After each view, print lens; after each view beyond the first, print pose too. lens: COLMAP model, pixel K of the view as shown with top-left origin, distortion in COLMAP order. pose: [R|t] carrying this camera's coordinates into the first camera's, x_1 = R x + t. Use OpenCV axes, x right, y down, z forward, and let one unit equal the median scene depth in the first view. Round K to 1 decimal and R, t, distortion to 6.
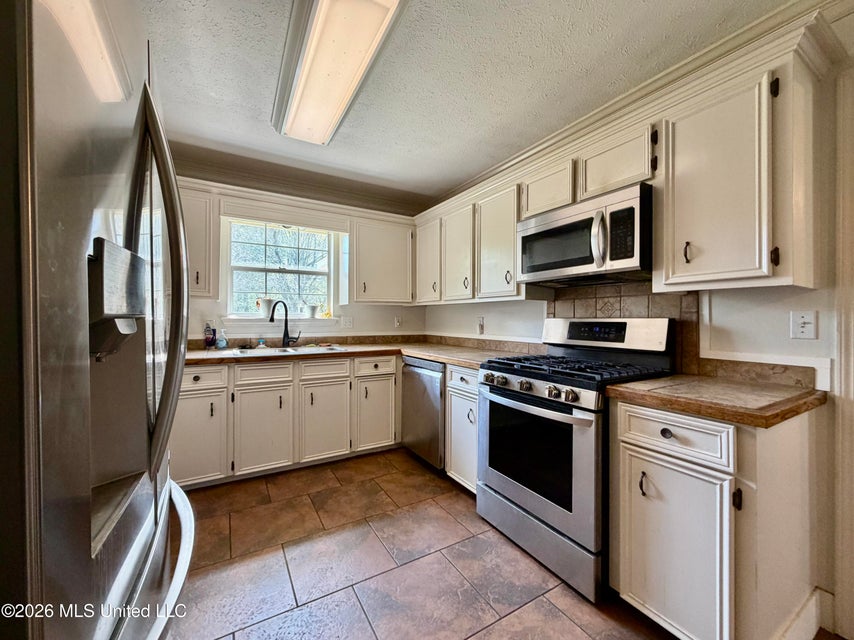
lens RADIAL K [[345.0, 0, 418.3], [0, 345.0, 318.7], [0, 0, 1]] dist [-0.001266, -0.000113]
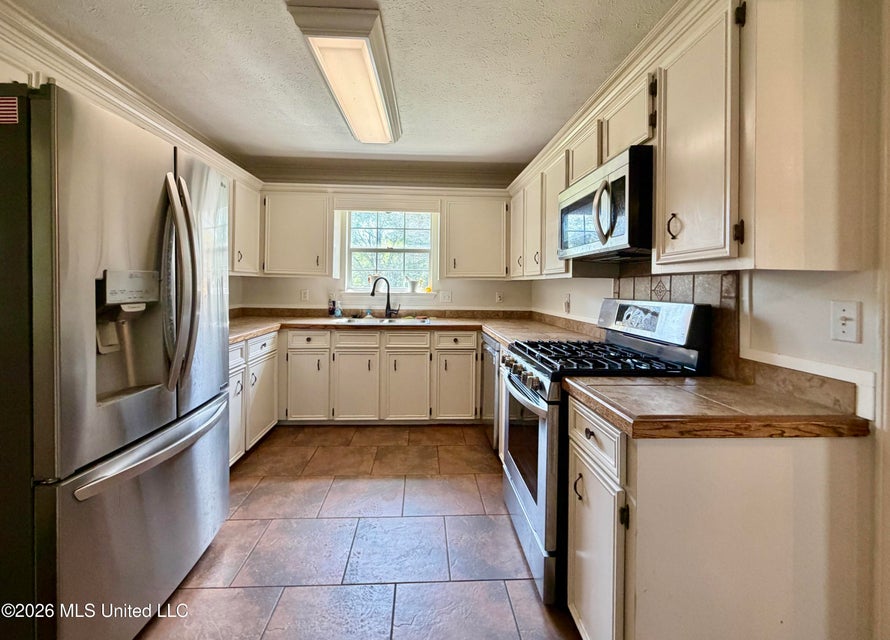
lens RADIAL K [[377.7, 0, 432.0], [0, 377.7, 286.9], [0, 0, 1]] dist [0.000106, -0.000150]
pose [[0.884936, 0.005861, -0.465676, 0.382367], [-0.006857, 0.999976, -0.000444, -0.024103], [0.465662, 0.003585, 0.884955, -0.036601]]
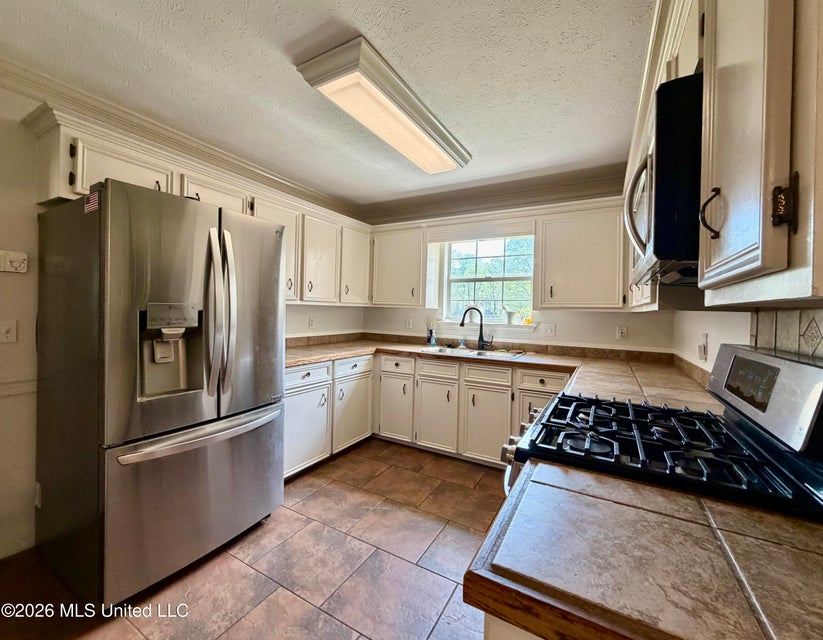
lens RADIAL K [[349.3, 0, 389.9], [0, 349.3, 311.6], [0, 0, 1]] dist [-0.000076, -0.000015]
pose [[0.482354, 0.008382, -0.875936, 0.532163], [-0.021260, 0.999772, -0.002140, -0.035610], [0.875718, 0.019655, 0.482422, 0.250594]]
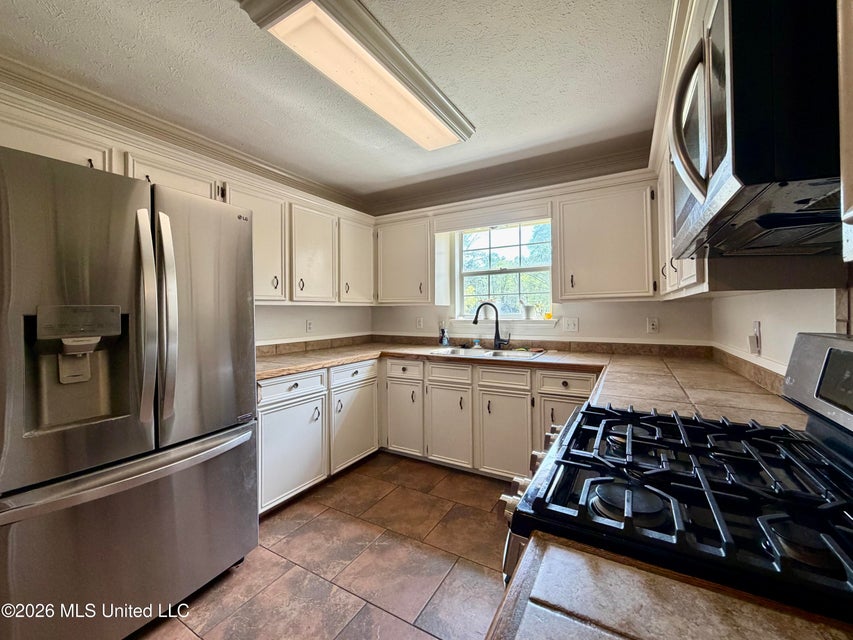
lens RADIAL K [[349.4, 0, 421.2], [0, 349.4, 308.7], [0, 0, 1]] dist [-0.000003, -0.000023]
pose [[0.495481, -0.018328, -0.868425, 0.448647], [0.012432, 0.999825, -0.014008, -0.026333], [0.868530, -0.003855, 0.495622, 0.377681]]
